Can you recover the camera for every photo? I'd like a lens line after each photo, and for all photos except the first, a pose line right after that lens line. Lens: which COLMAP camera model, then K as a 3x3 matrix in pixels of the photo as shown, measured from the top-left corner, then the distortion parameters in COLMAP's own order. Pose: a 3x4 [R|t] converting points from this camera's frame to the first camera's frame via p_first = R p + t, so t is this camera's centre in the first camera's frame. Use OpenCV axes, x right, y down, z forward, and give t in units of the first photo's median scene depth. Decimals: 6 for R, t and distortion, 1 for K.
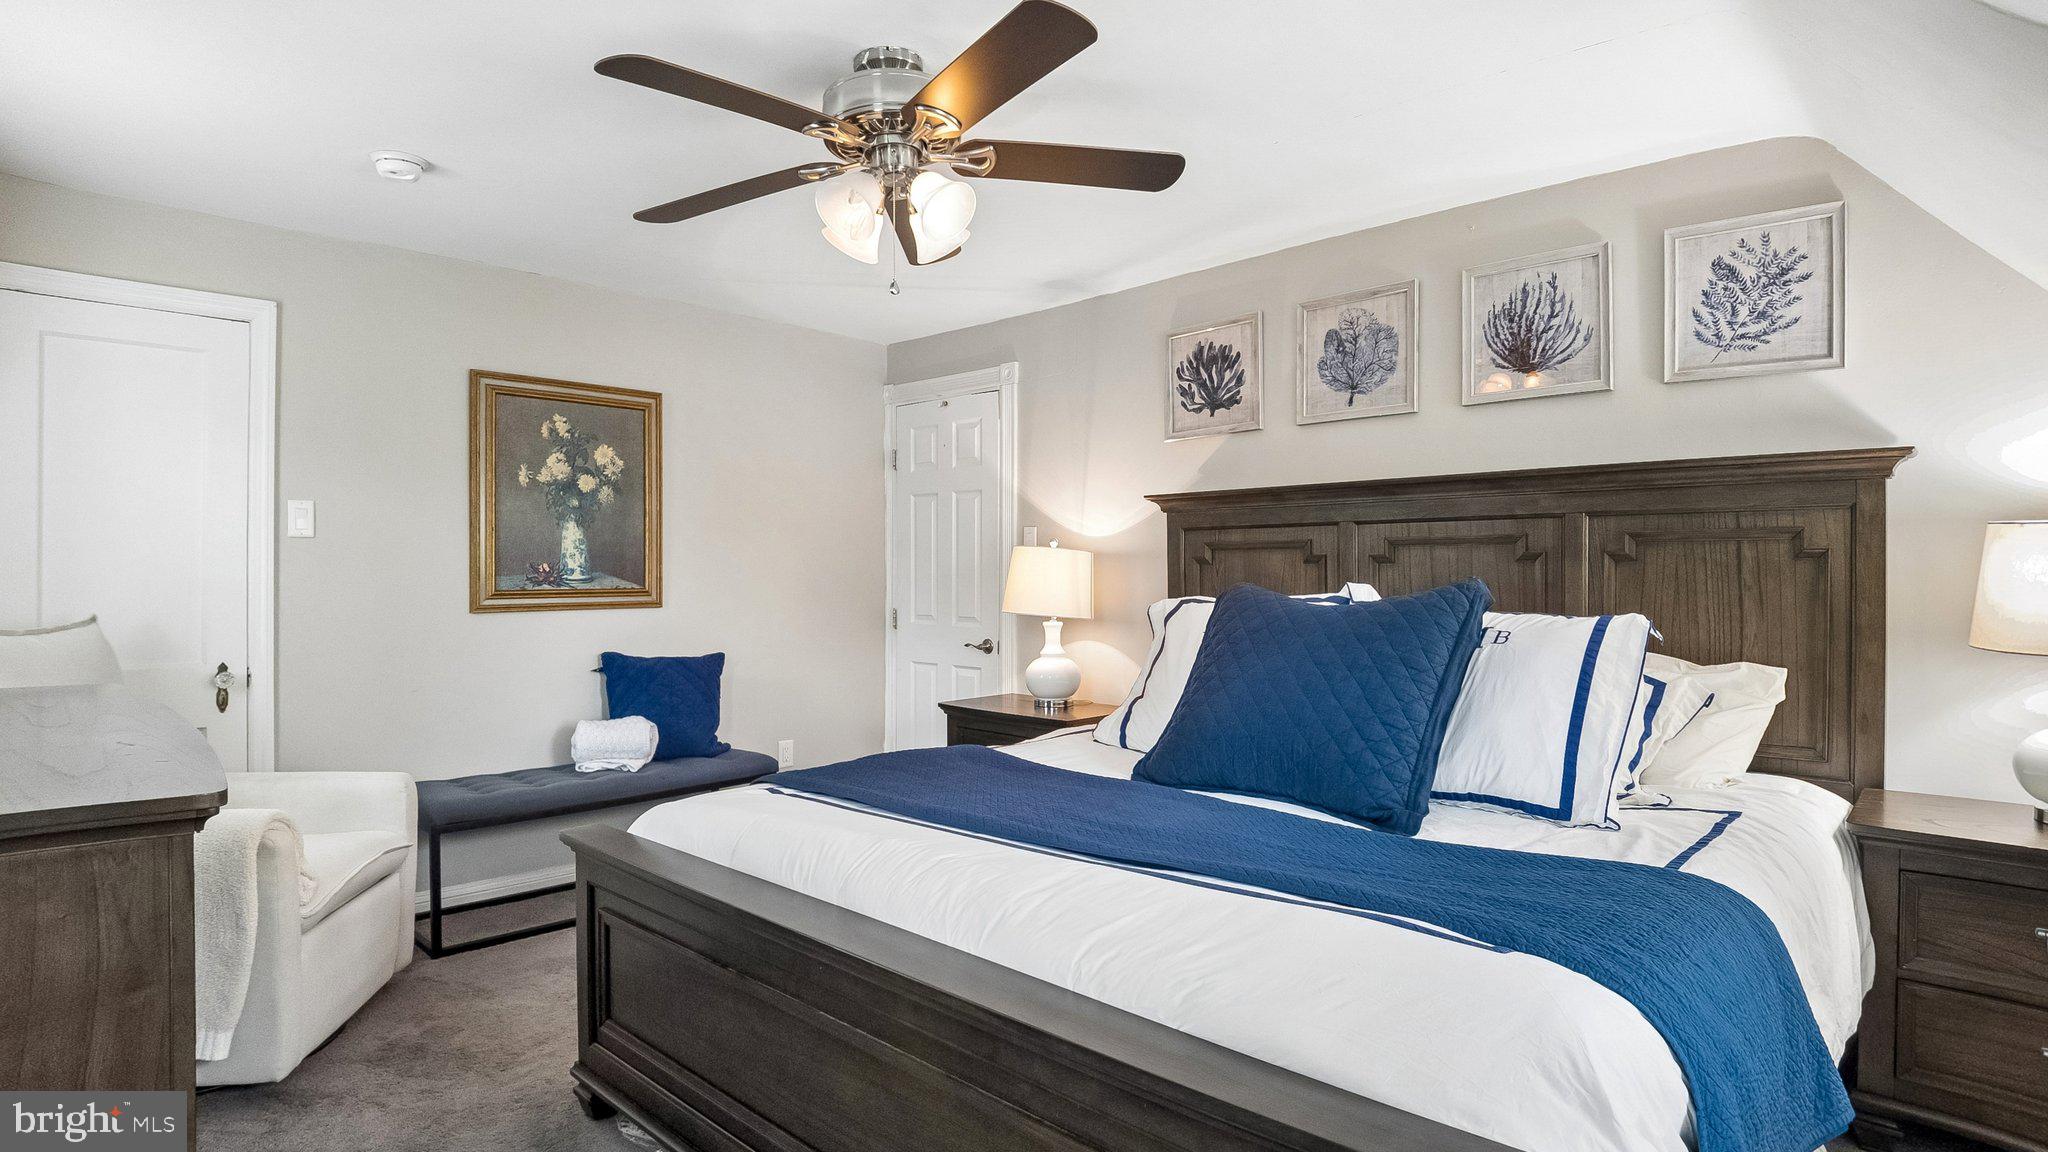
lens RADIAL K [[1077.9, 0, 1024.3], [0, 1077.9, 580.2], [0, 0, 1]] dist [-0.018483, -0.022126]
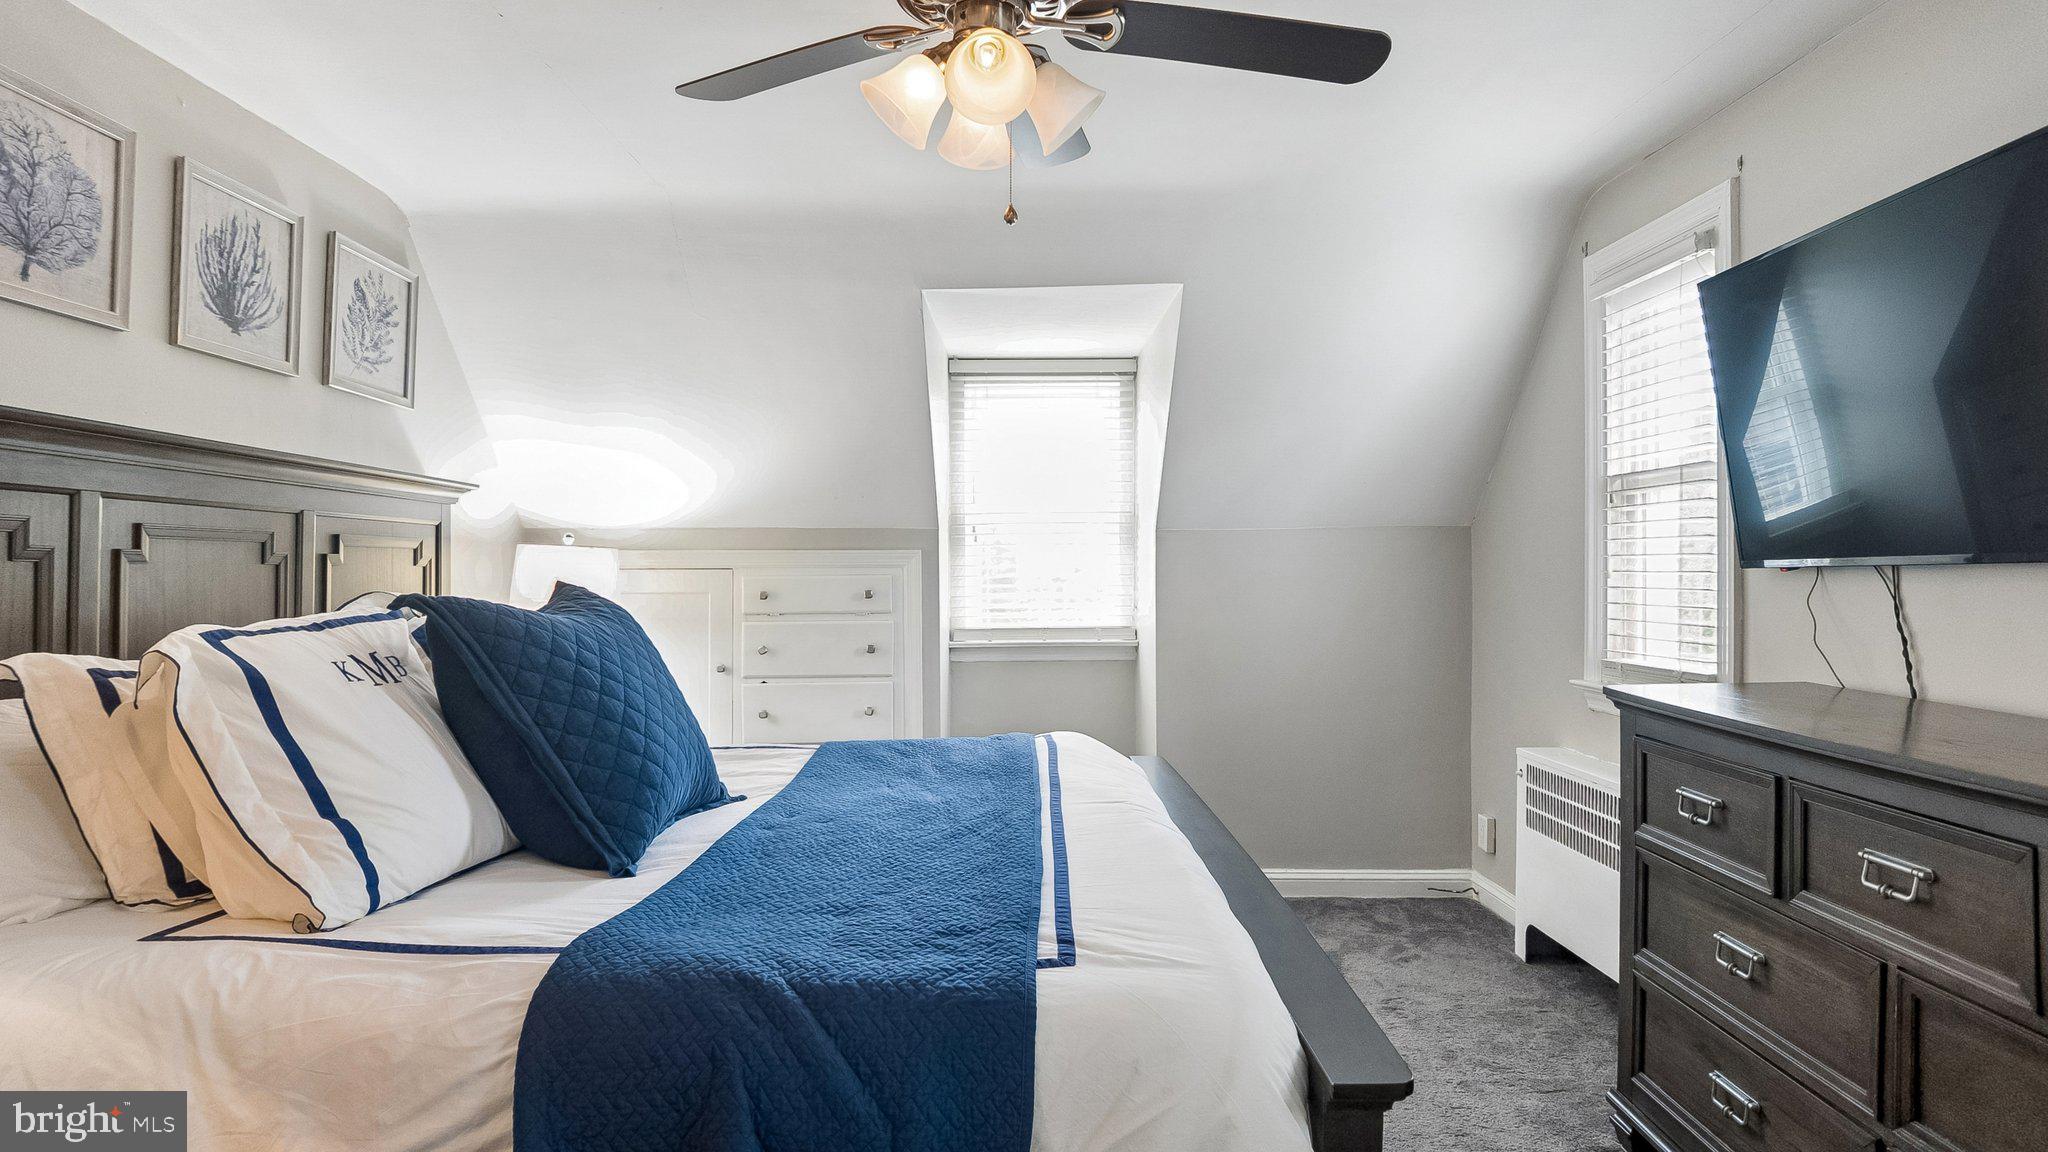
lens RADIAL K [[1077.9, 0, 1019.6], [0, 1077.9, 554.1], [0, 0, 1]] dist [-0.018483, -0.022126]
pose [[-0.698545, 0.012831, 0.715451, -0.510323], [0.006799, 0.999913, -0.011294, -0.011437], [-0.715534, -0.003025, -0.698571, 1.145393]]
